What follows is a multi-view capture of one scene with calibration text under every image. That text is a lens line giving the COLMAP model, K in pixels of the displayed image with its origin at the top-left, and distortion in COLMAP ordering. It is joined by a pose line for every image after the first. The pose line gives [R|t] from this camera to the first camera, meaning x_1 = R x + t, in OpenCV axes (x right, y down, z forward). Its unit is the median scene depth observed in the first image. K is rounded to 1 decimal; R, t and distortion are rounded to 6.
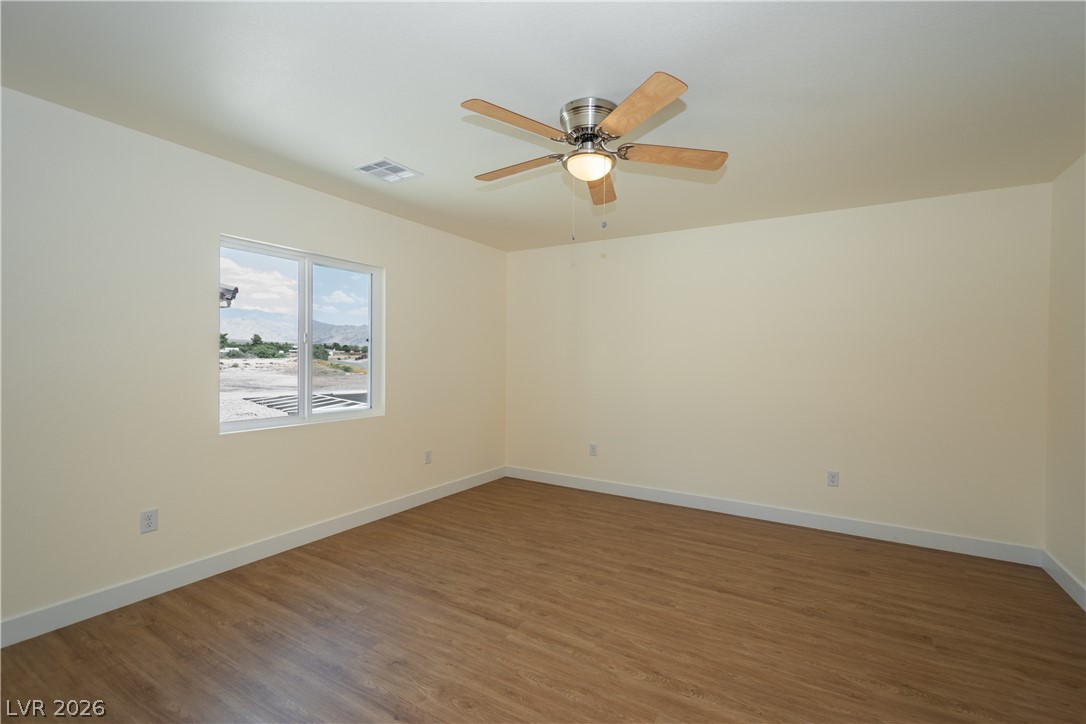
lens RADIAL K [[478.5, 0, 553.6], [0, 478.5, 366.6], [0, 0, 1]] dist [0.011325, -0.000363]
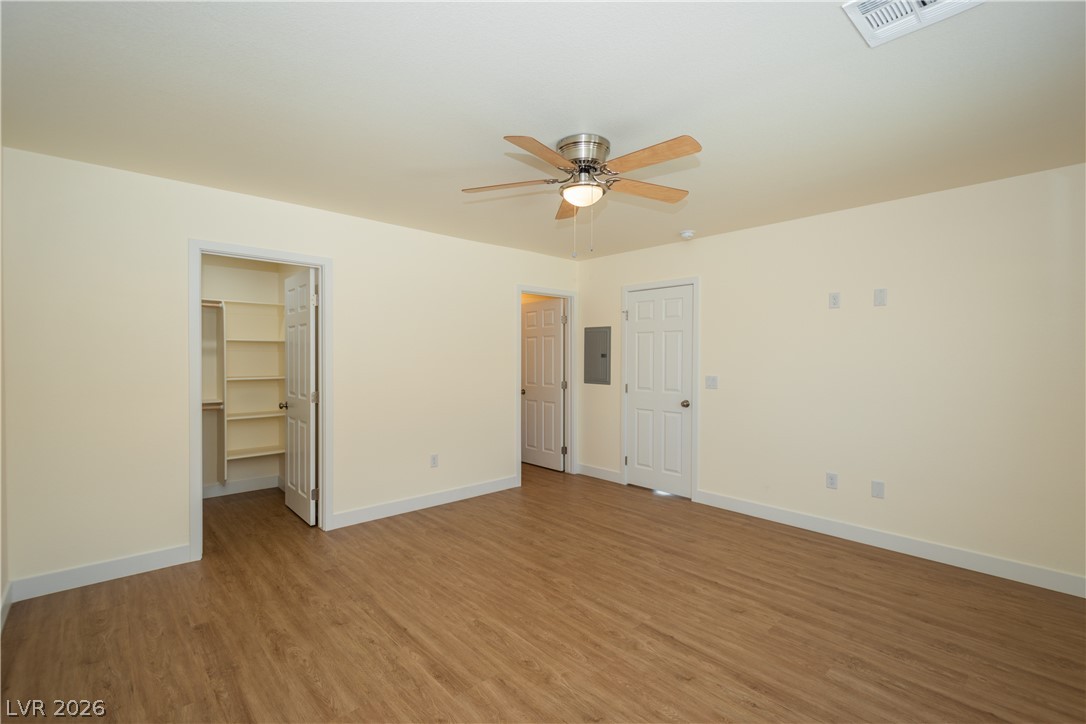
lens RADIAL K [[478.5, 0, 553.6], [0, 478.5, 366.6], [0, 0, 1]] dist [0.011325, -0.000363]
pose [[-0.962335, -0.020250, 0.271110, -0.154465], [-0.010951, 0.999300, 0.035769, -0.048455], [-0.271645, 0.031453, -0.961883, 1.903906]]
